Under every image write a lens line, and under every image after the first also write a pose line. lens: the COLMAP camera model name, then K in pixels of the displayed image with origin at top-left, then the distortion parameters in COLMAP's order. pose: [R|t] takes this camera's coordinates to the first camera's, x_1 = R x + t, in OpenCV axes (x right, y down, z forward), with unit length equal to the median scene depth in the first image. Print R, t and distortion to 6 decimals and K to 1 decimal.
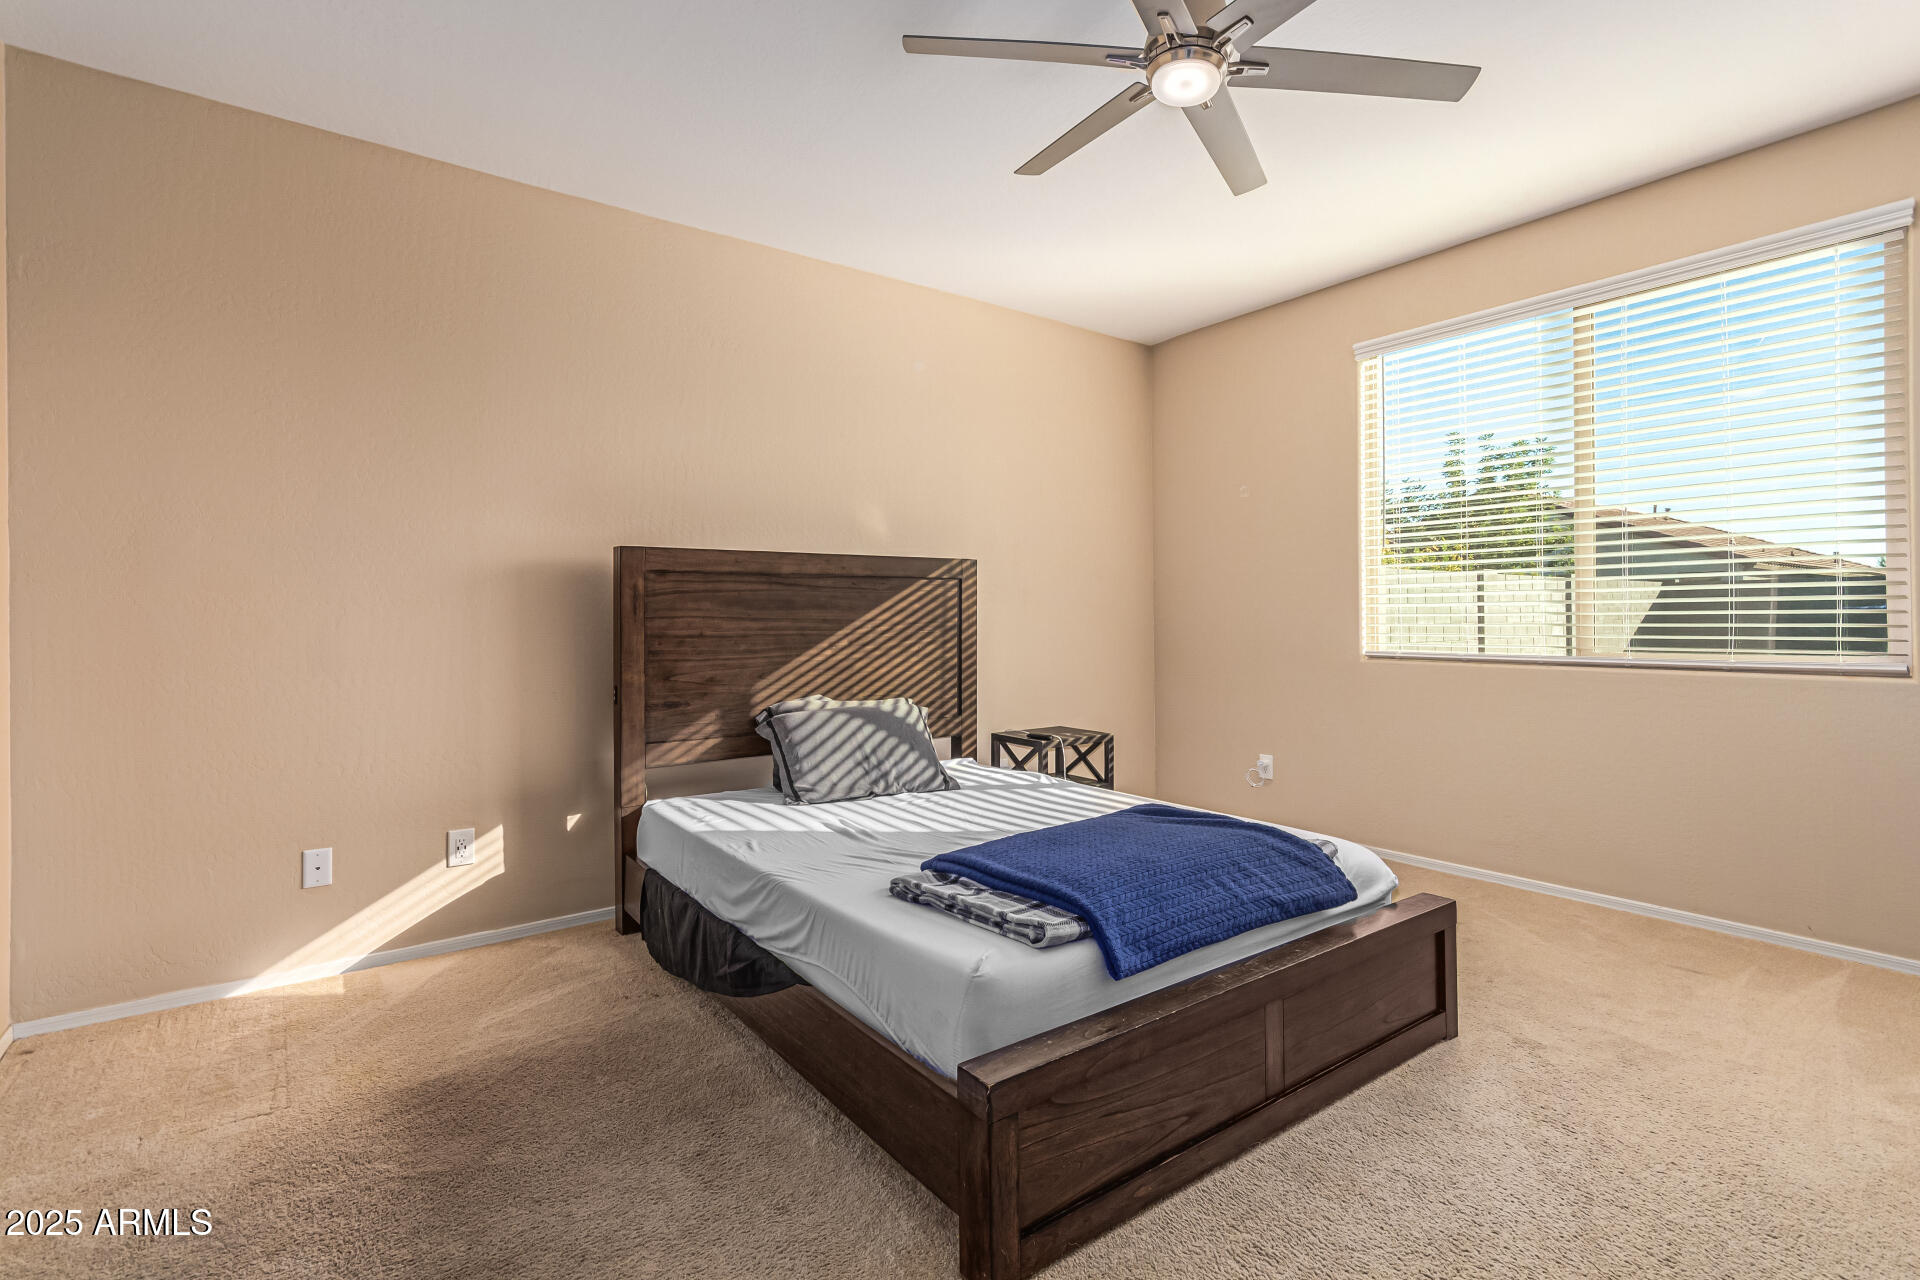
lens RADIAL K [[884.6, 0, 958.9], [0, 884.6, 628.7], [0, 0, 1]] dist [0.000750, 0.000304]
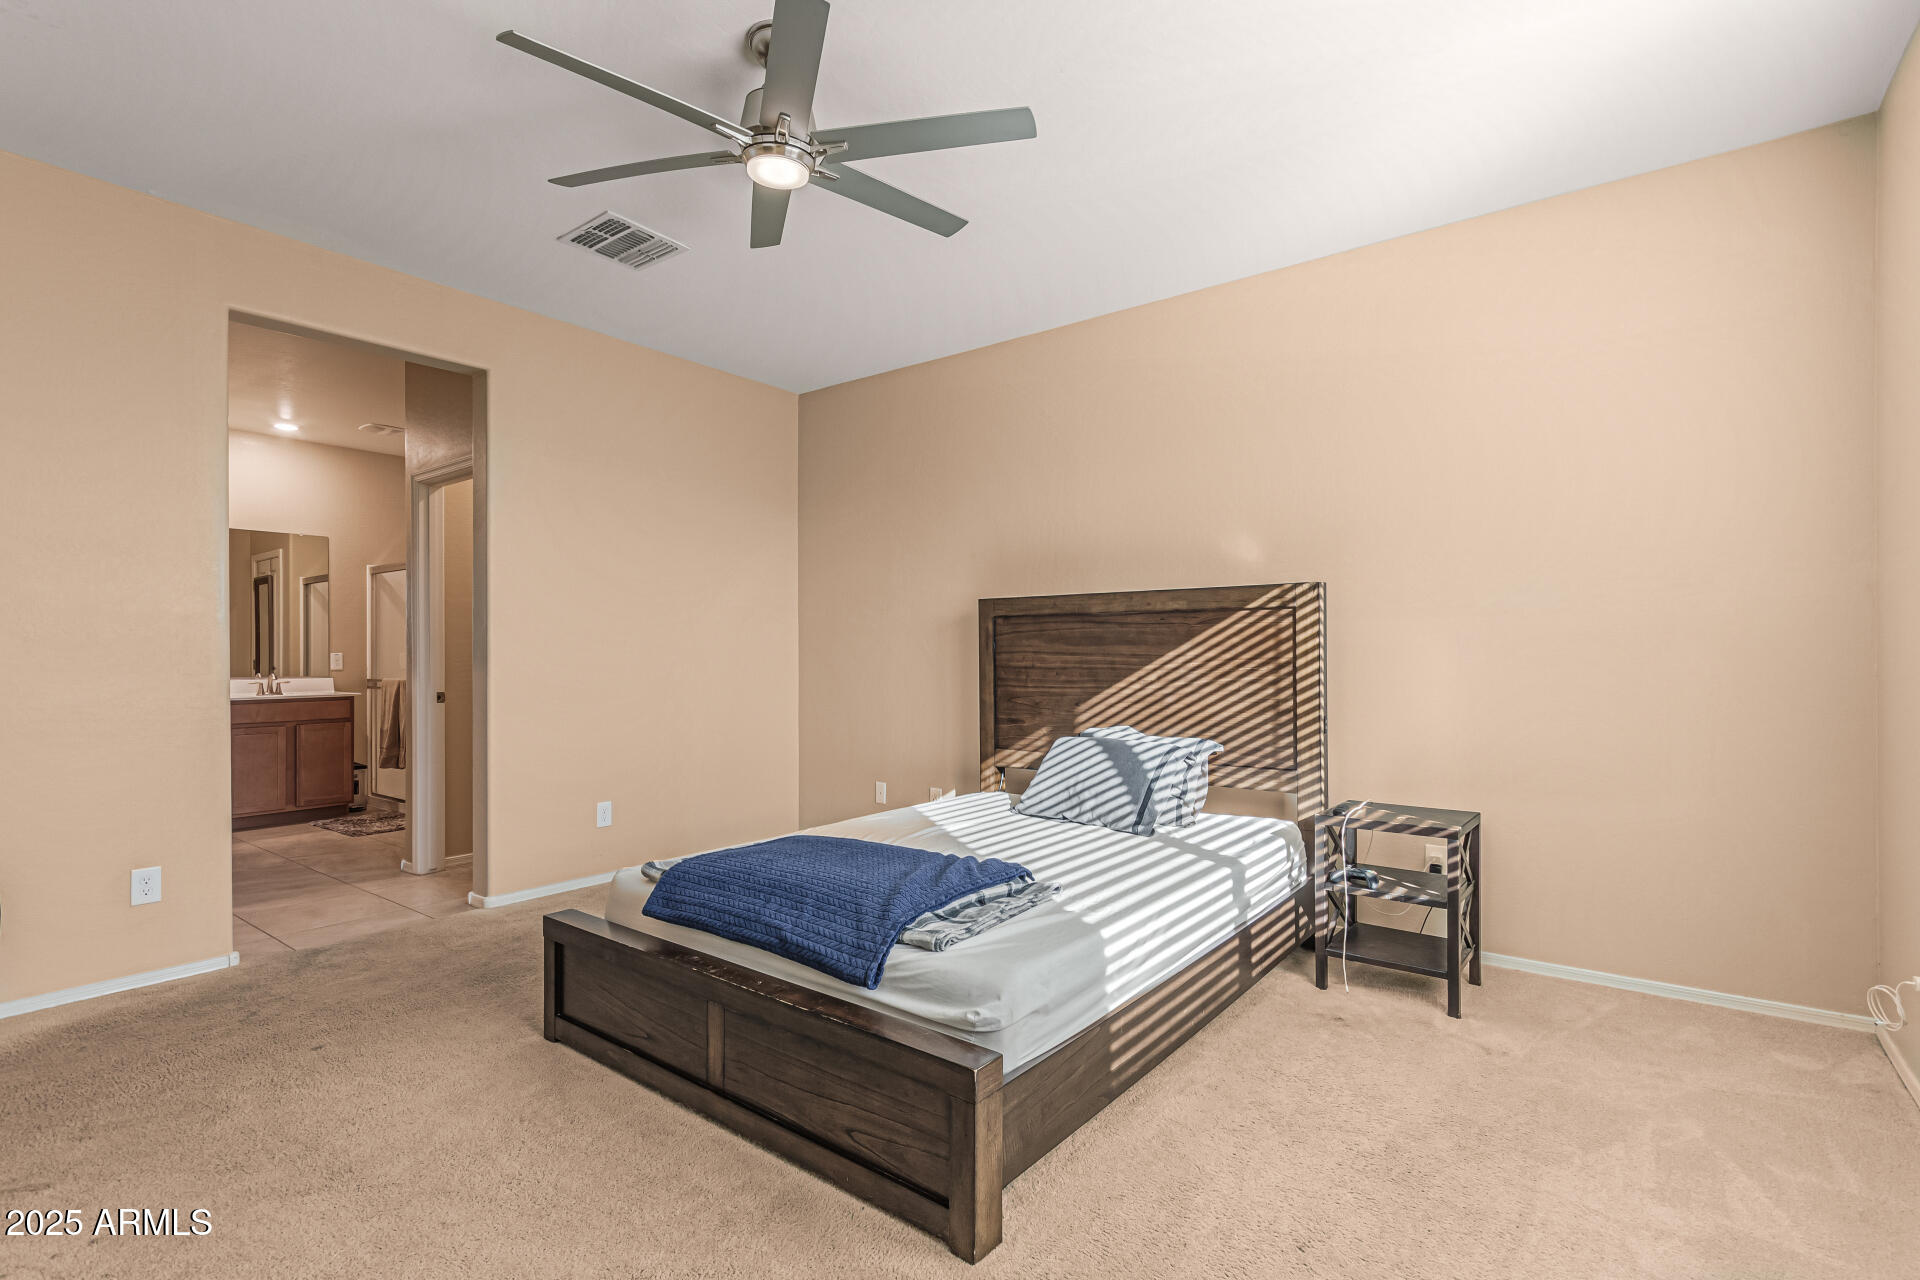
lens RADIAL K [[884.6, 0, 969.5], [0, 884.6, 651.1], [0, 0, 1]] dist [0.000750, 0.000304]
pose [[0.287865, 0.006761, -0.957647, 0.809973], [-0.005149, 0.999972, 0.005512, -0.019327], [0.957657, 0.003345, 0.287891, 0.522151]]
